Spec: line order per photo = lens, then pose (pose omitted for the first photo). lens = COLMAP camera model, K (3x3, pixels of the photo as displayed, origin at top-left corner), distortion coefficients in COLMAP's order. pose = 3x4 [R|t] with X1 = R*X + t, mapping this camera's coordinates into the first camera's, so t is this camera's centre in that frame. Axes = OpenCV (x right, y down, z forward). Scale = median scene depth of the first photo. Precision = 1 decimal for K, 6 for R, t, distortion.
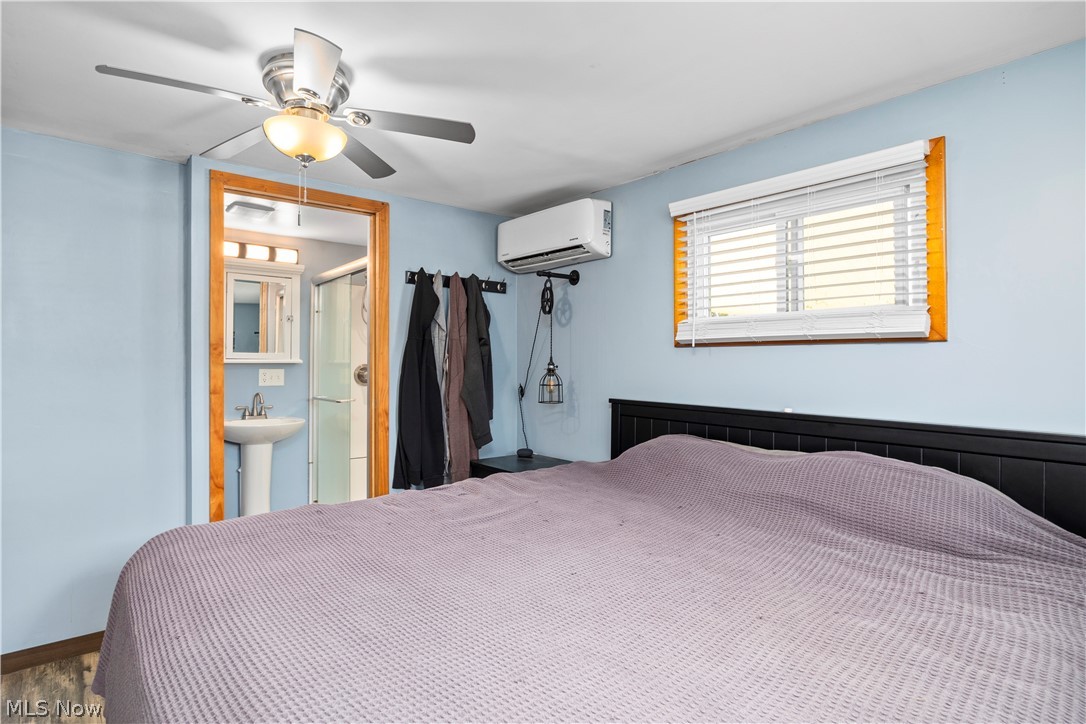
lens RADIAL K [[557.4, 0, 543.0], [0, 557.4, 362.0], [0, 0, 1]] dist [-0.000343, -0.000118]
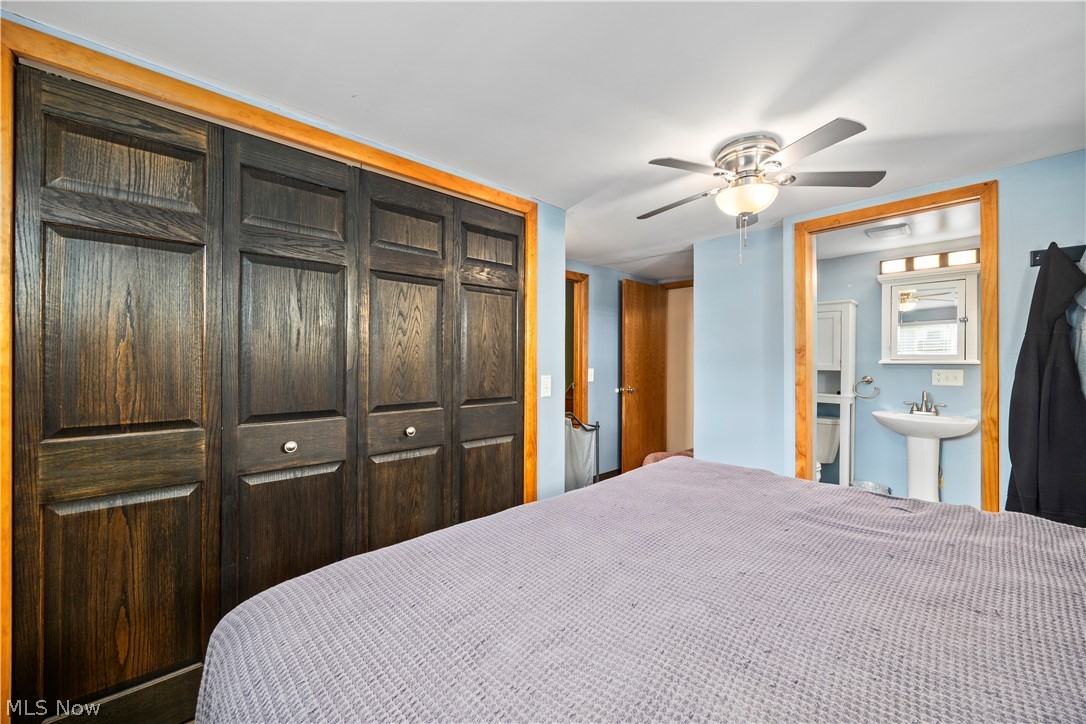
lens RADIAL K [[418.8, 0, 541.3], [0, 418.8, 359.4], [0, 0, 1]] dist [0.000292, 0.000012]
pose [[0.066277, -0.006700, -0.997779, 0.292118], [-0.002241, 0.999974, -0.006864, 0.001061], [0.997799, 0.002691, 0.066260, 0.221915]]
